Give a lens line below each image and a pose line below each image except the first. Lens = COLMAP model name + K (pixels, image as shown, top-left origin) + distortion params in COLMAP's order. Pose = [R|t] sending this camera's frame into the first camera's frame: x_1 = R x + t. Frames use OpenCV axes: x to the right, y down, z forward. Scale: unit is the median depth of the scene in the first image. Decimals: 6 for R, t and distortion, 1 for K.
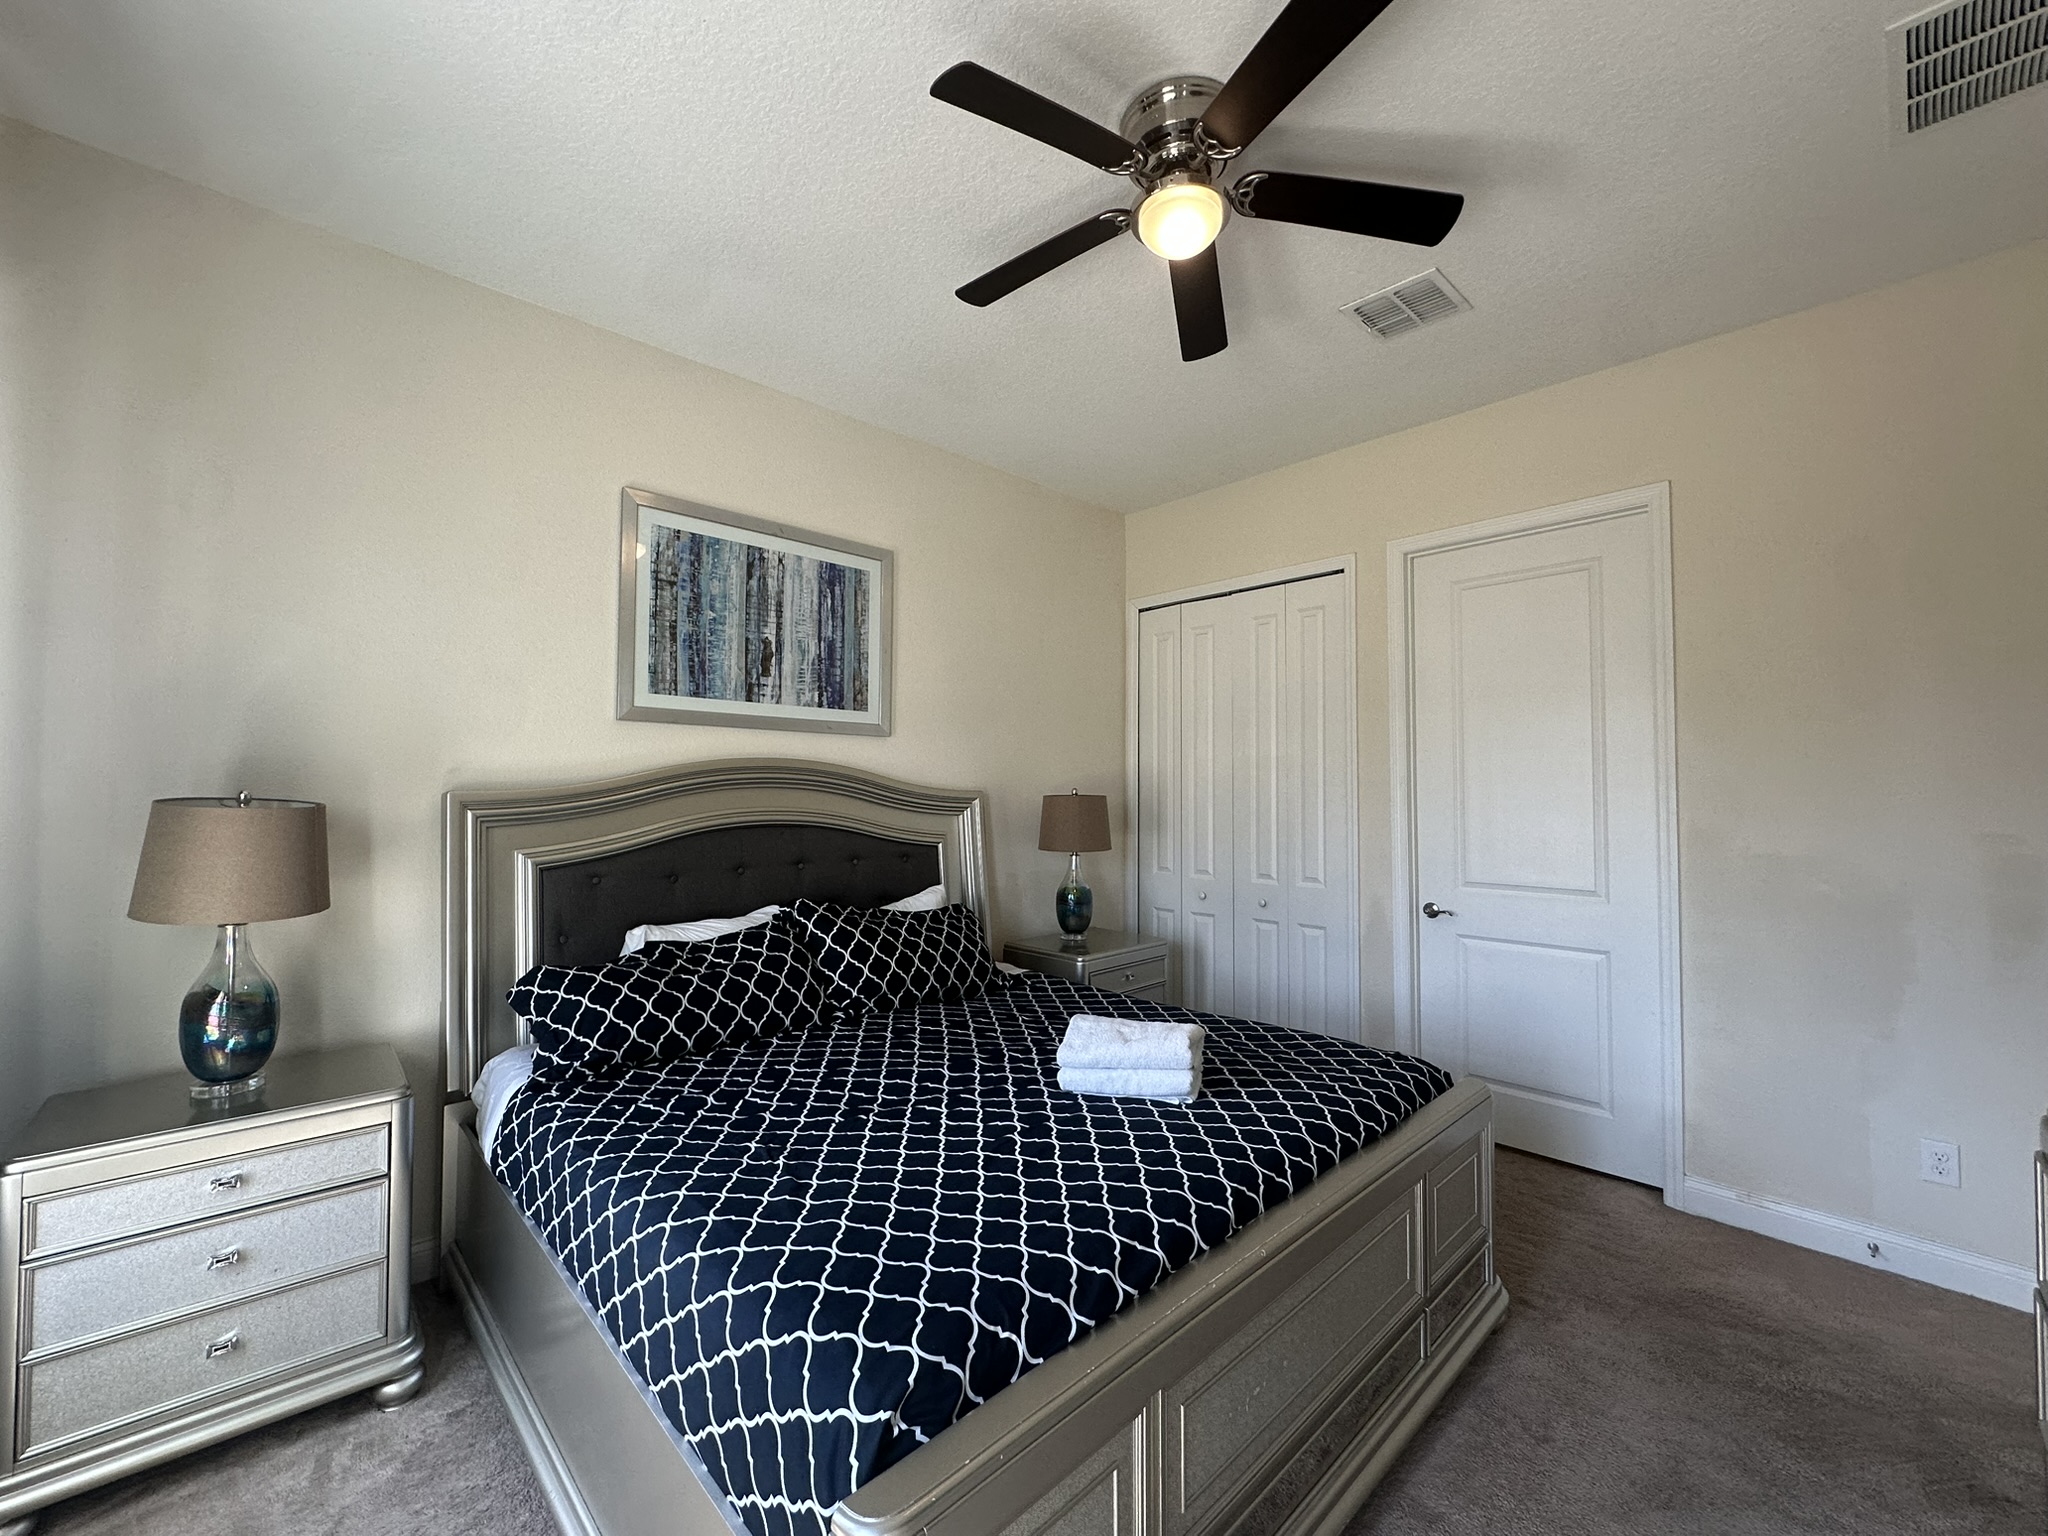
lens RADIAL K [[824.9, 0, 1024.0], [0, 824.9, 768.0], [0, 0, 1]] dist [0.000864, 0.000035]
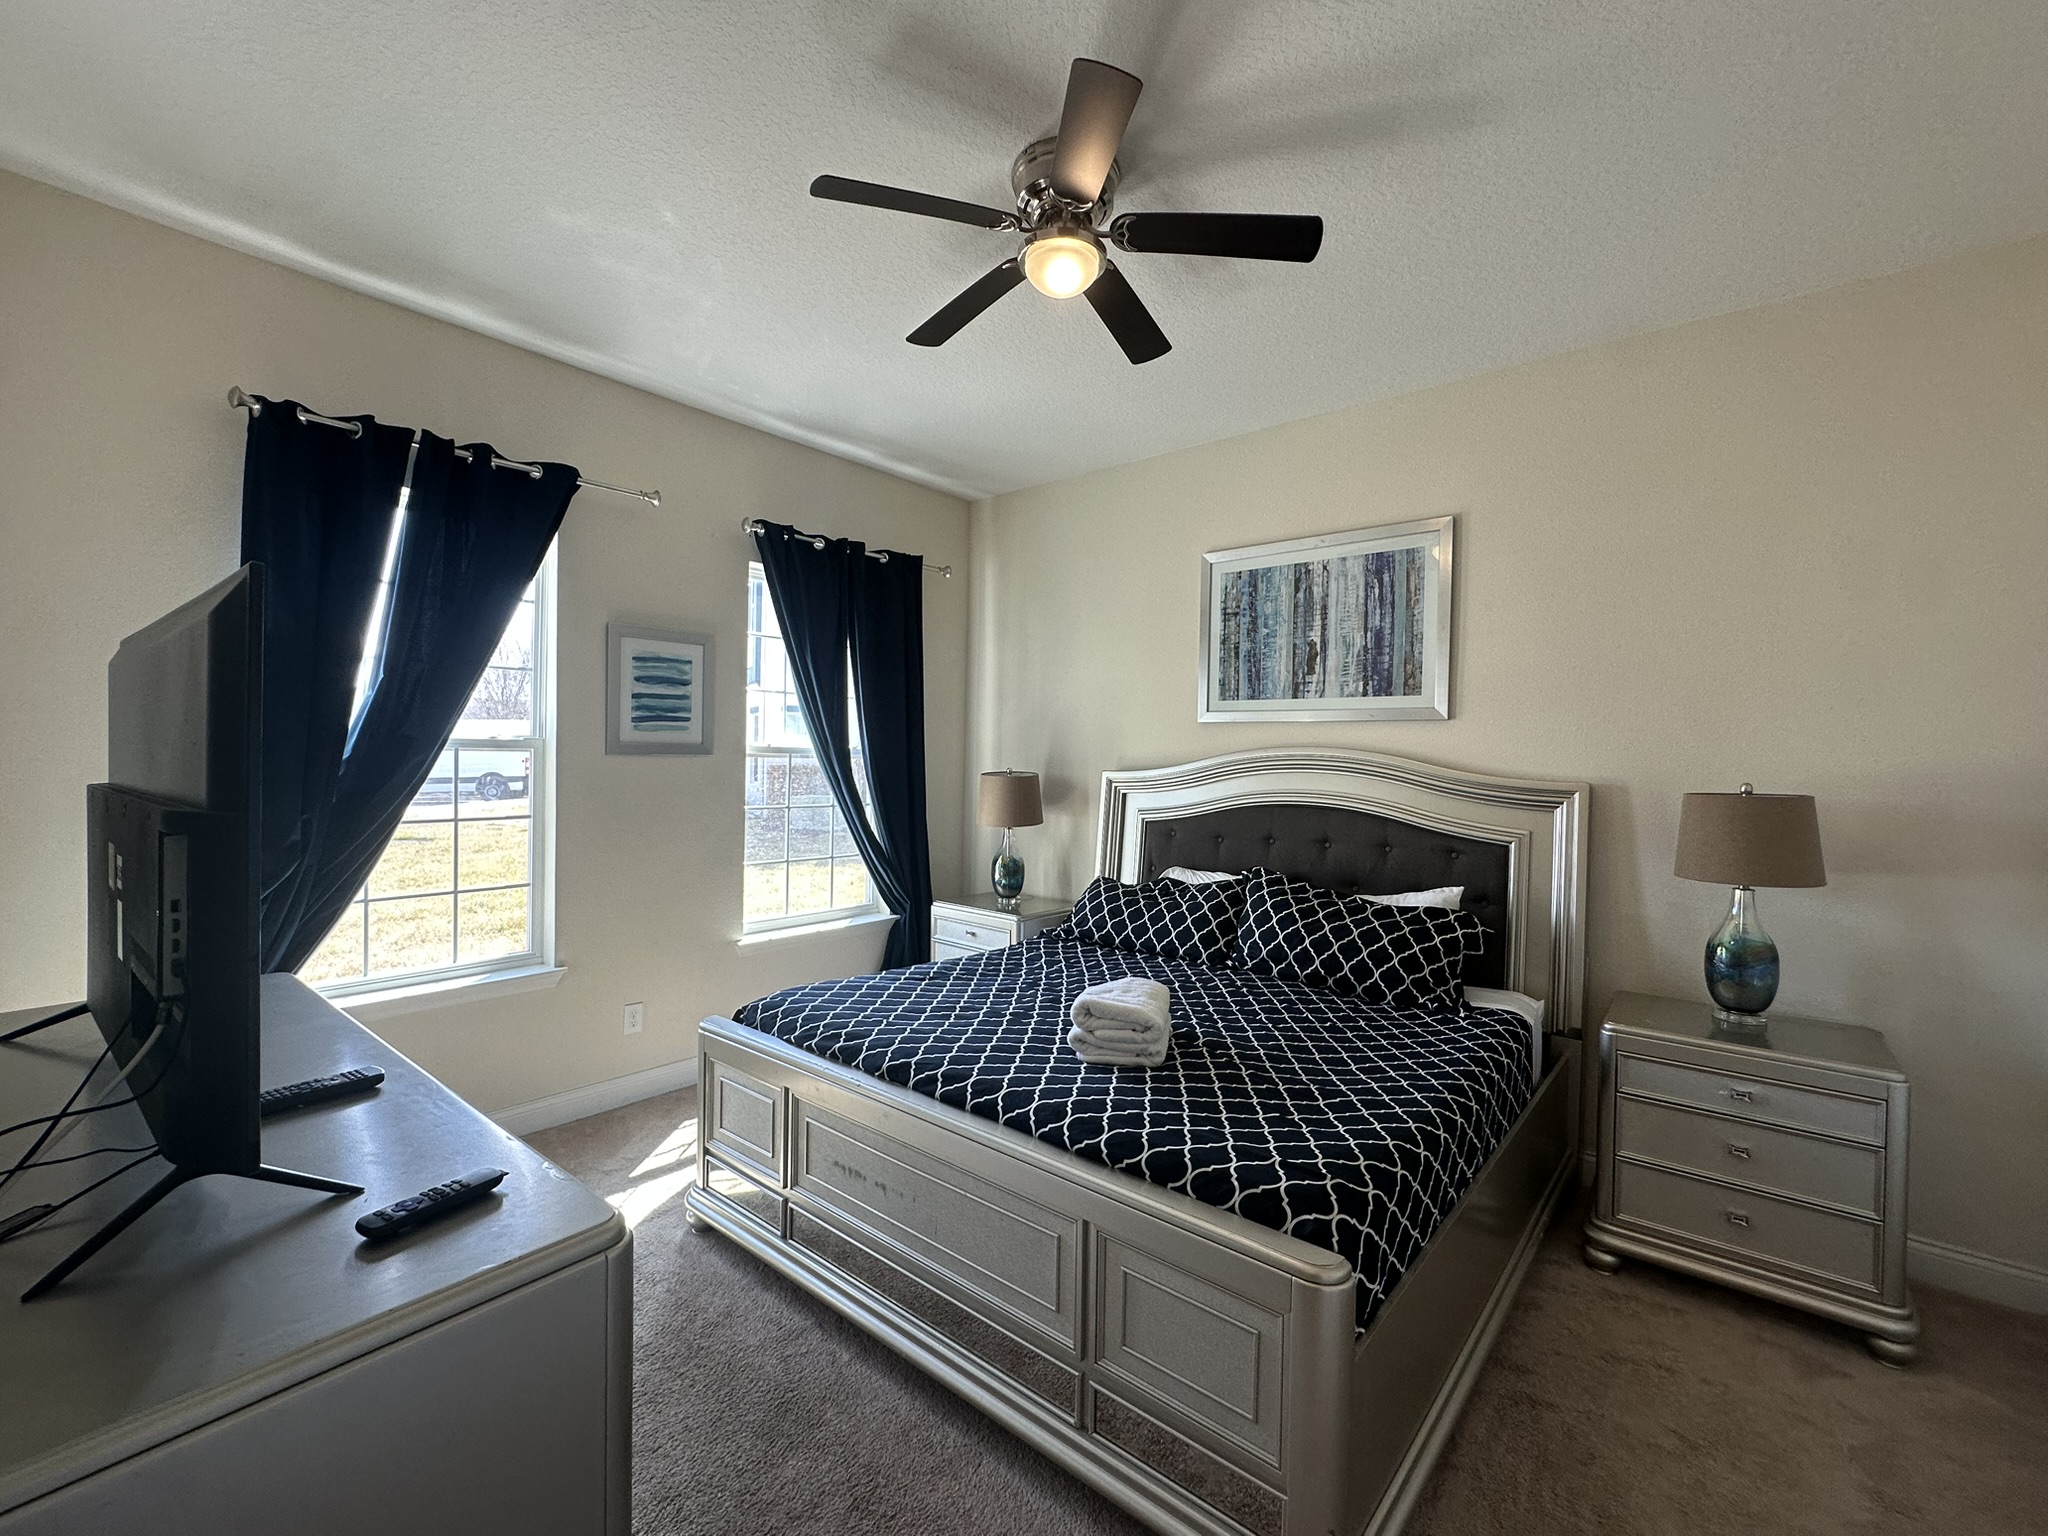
lens RADIAL K [[824.9, 0, 1024.0], [0, 824.9, 768.0], [0, 0, 1]] dist [0.000864, 0.000035]
pose [[0.134347, 0.021621, -0.990698, 0.753764], [0.019770, 0.999504, 0.024494, -0.017809], [0.990737, -0.022876, 0.133853, 0.446792]]
